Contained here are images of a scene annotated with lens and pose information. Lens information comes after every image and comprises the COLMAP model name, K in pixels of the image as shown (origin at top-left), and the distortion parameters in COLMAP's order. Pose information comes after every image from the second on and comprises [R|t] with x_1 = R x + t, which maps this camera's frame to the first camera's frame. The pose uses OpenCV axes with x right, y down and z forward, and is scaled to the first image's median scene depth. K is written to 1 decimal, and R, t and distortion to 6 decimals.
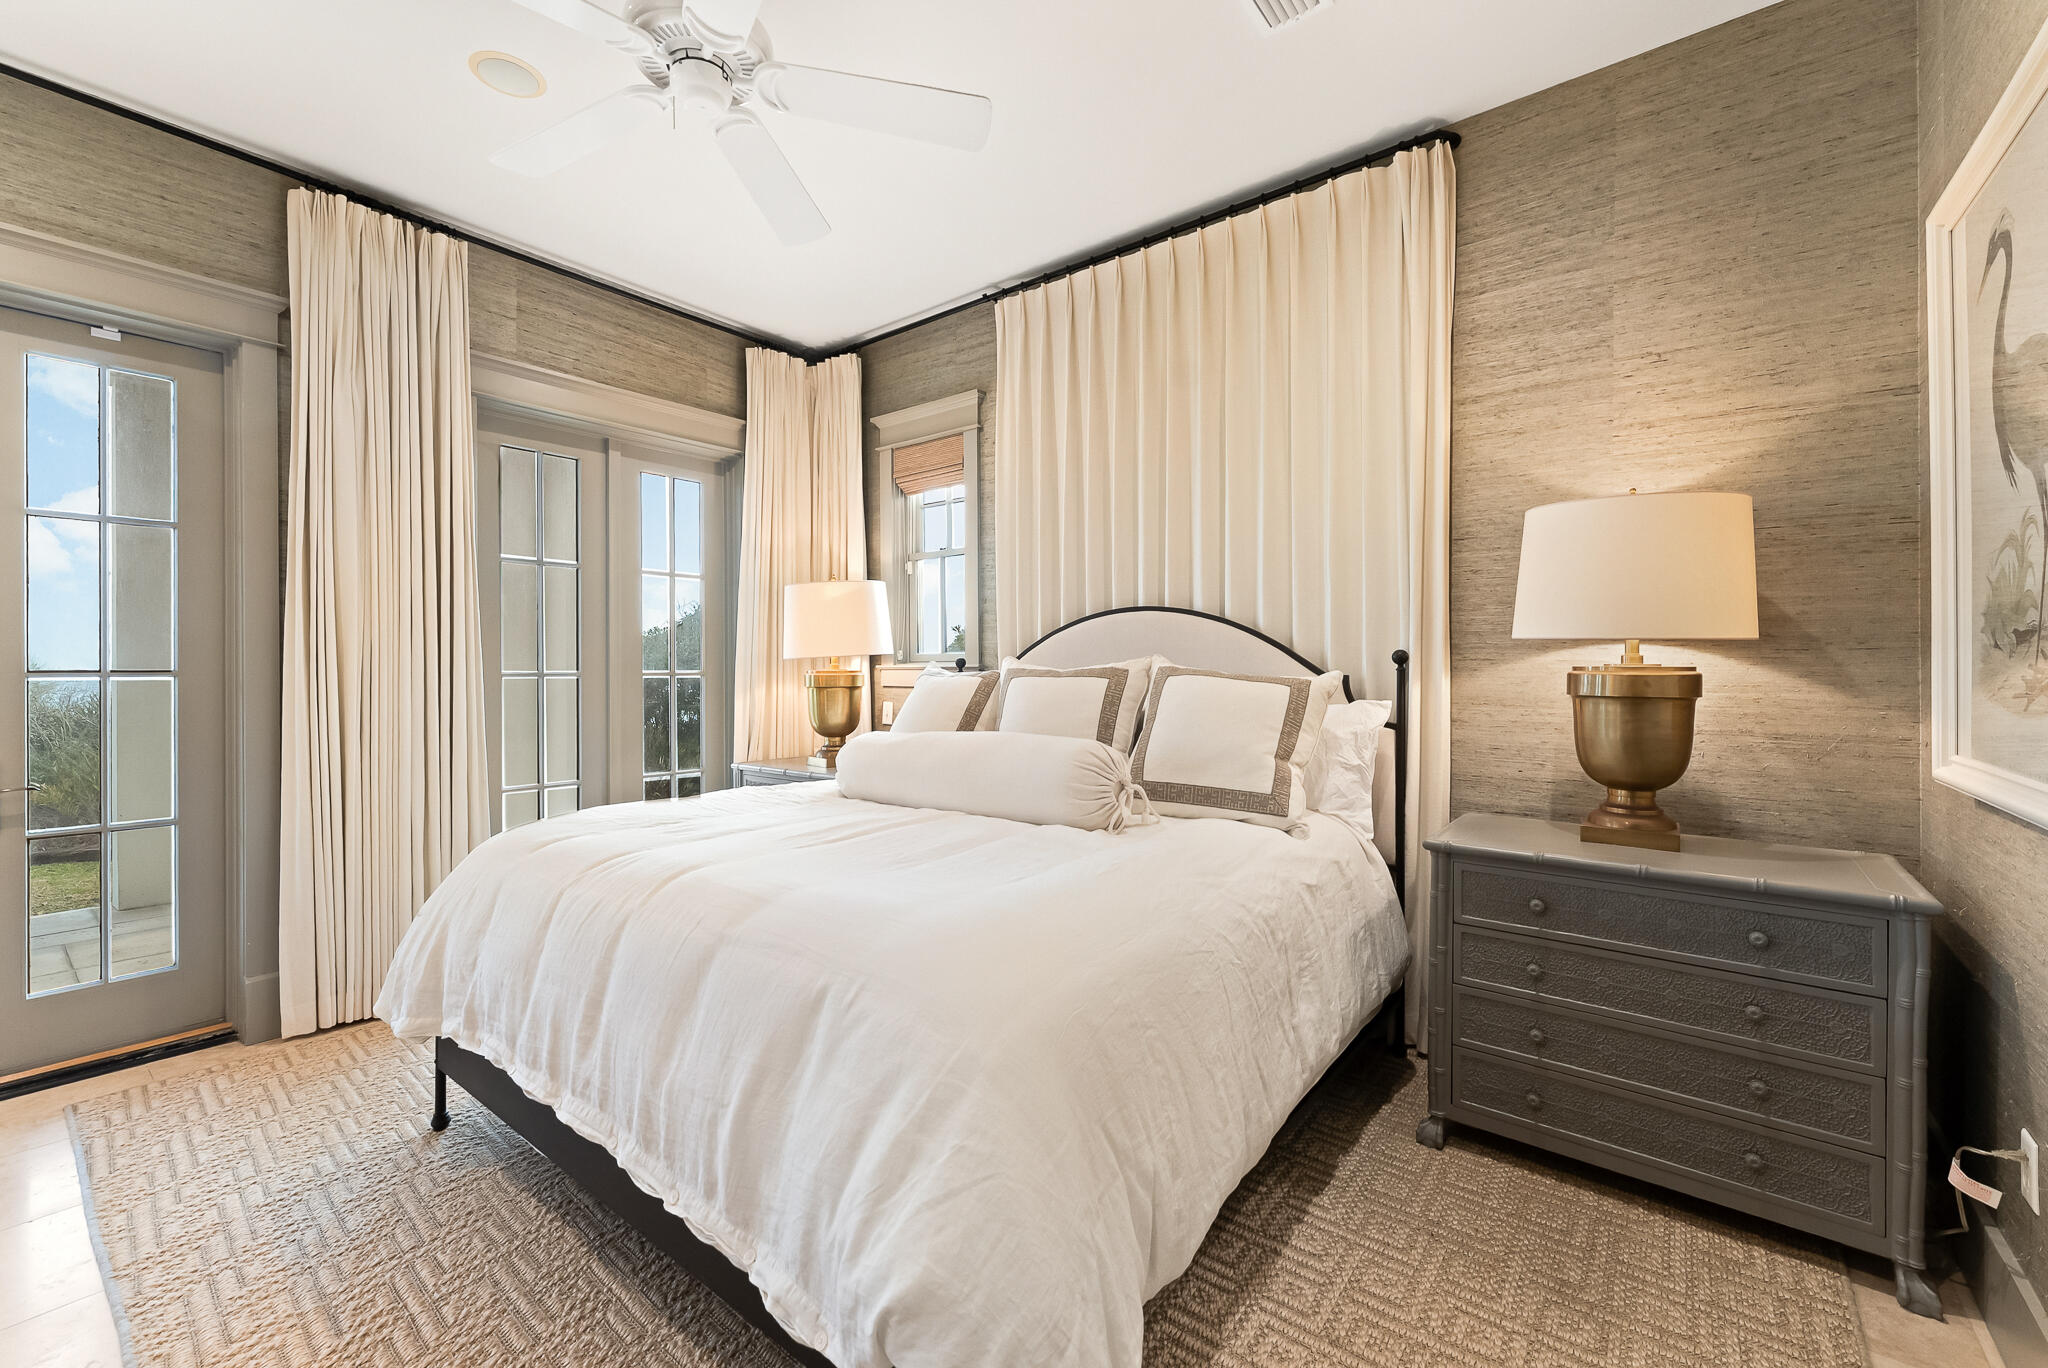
lens RADIAL K [[867.8, 0, 1021.9], [0, 867.8, 679.0], [0, 0, 1]] dist [-0.004540, 0.001335]
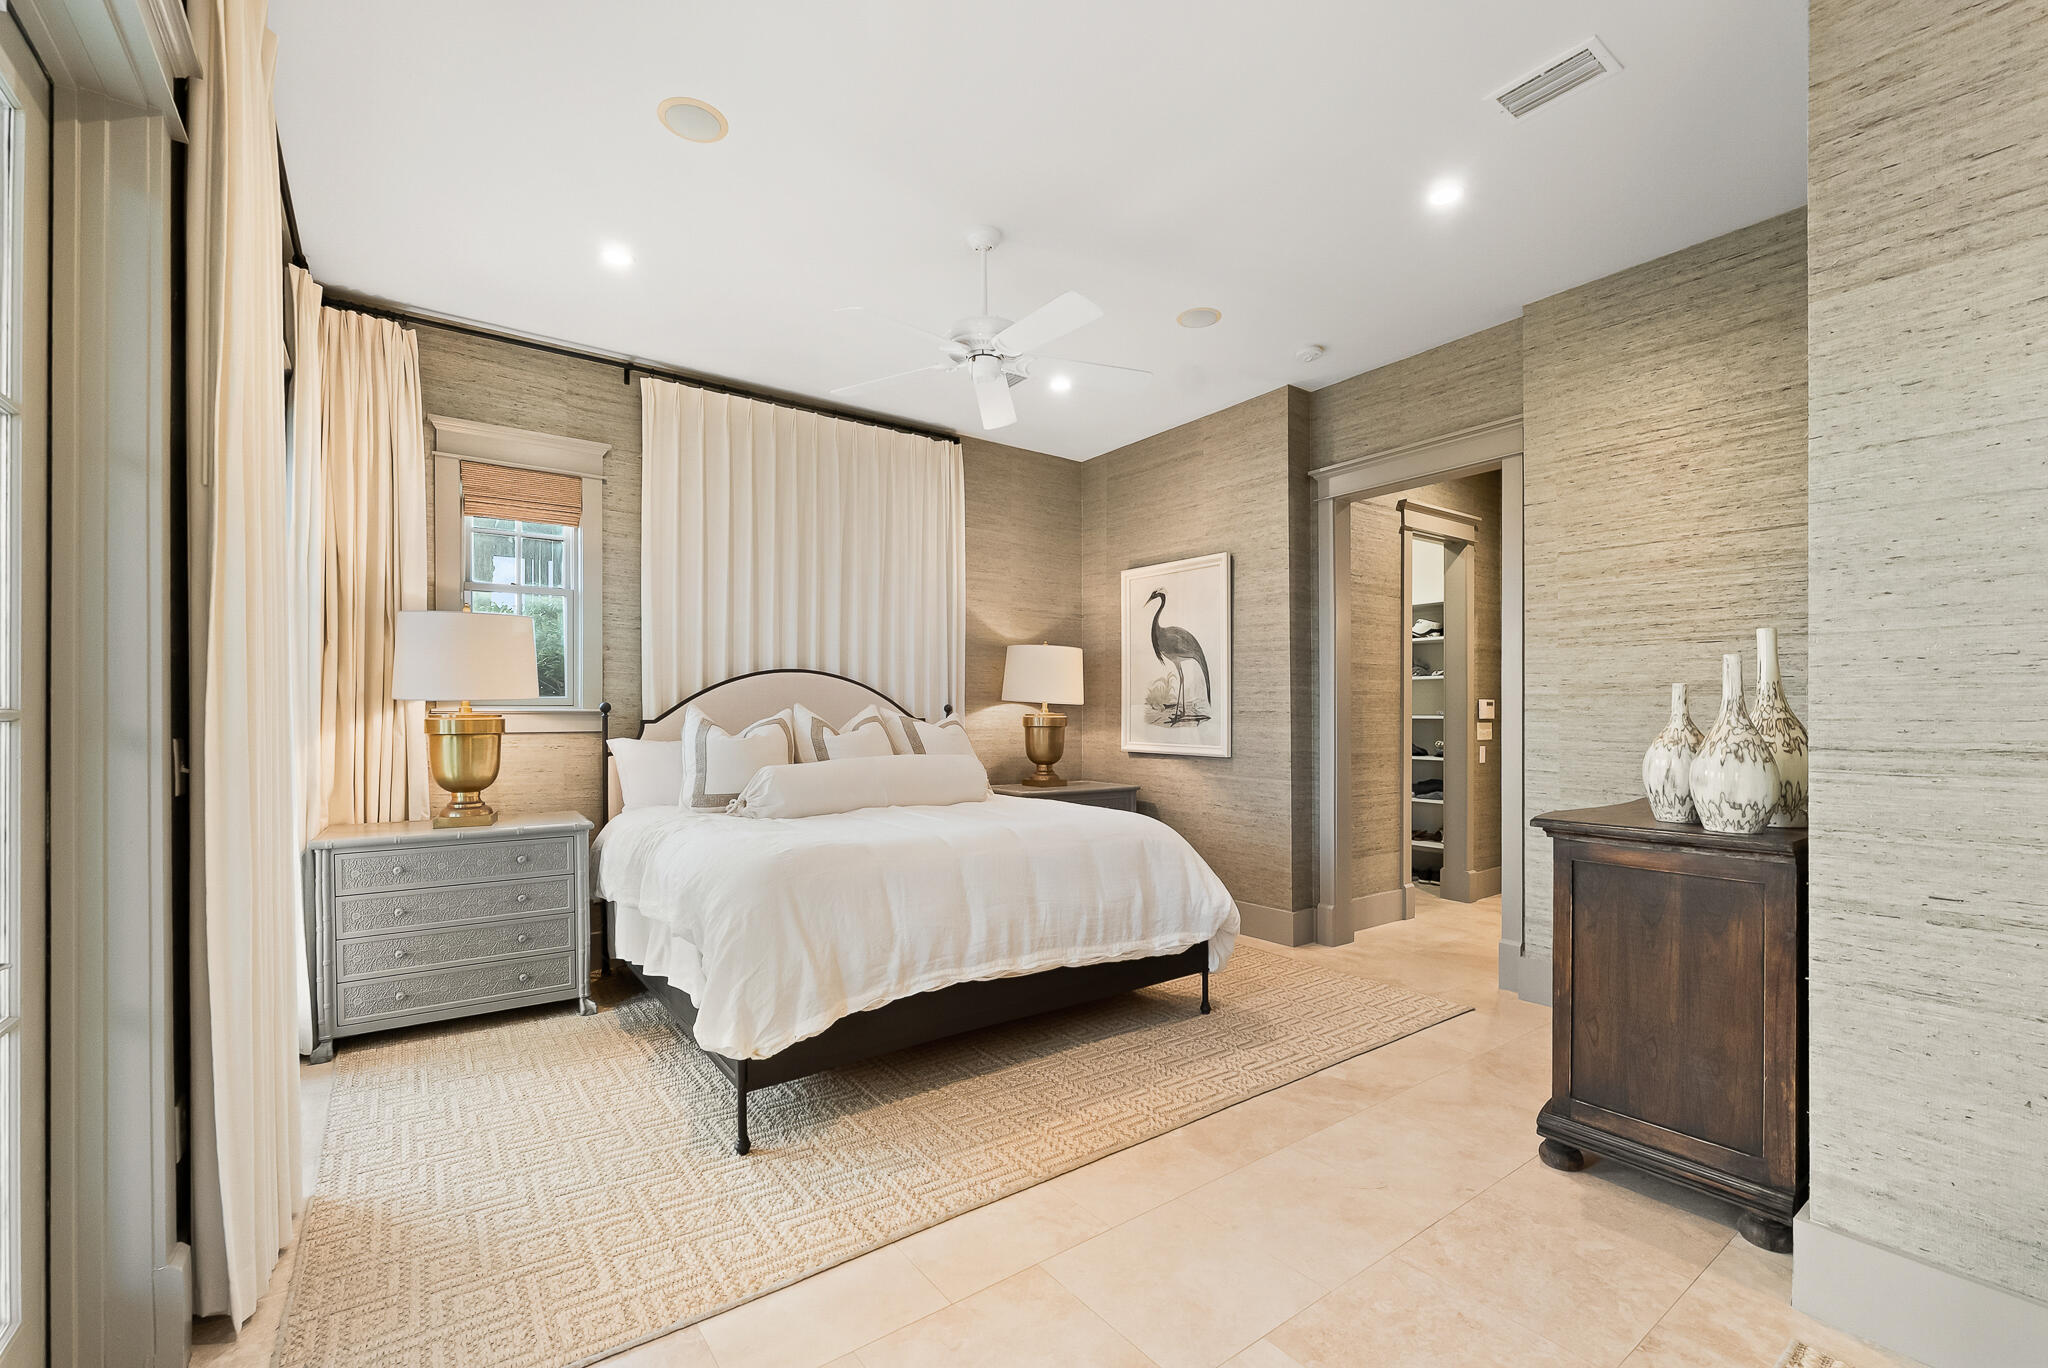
lens RADIAL K [[867.8, 0, 1023.3], [0, 867.8, 704.8], [0, 0, 1]] dist [-0.004540, 0.001335]
pose [[0.243696, 0.010825, 0.969791, -0.958091], [0.003254, 0.999923, -0.011979, -0.007698], [-0.969846, 0.006075, 0.243642, 0.272466]]
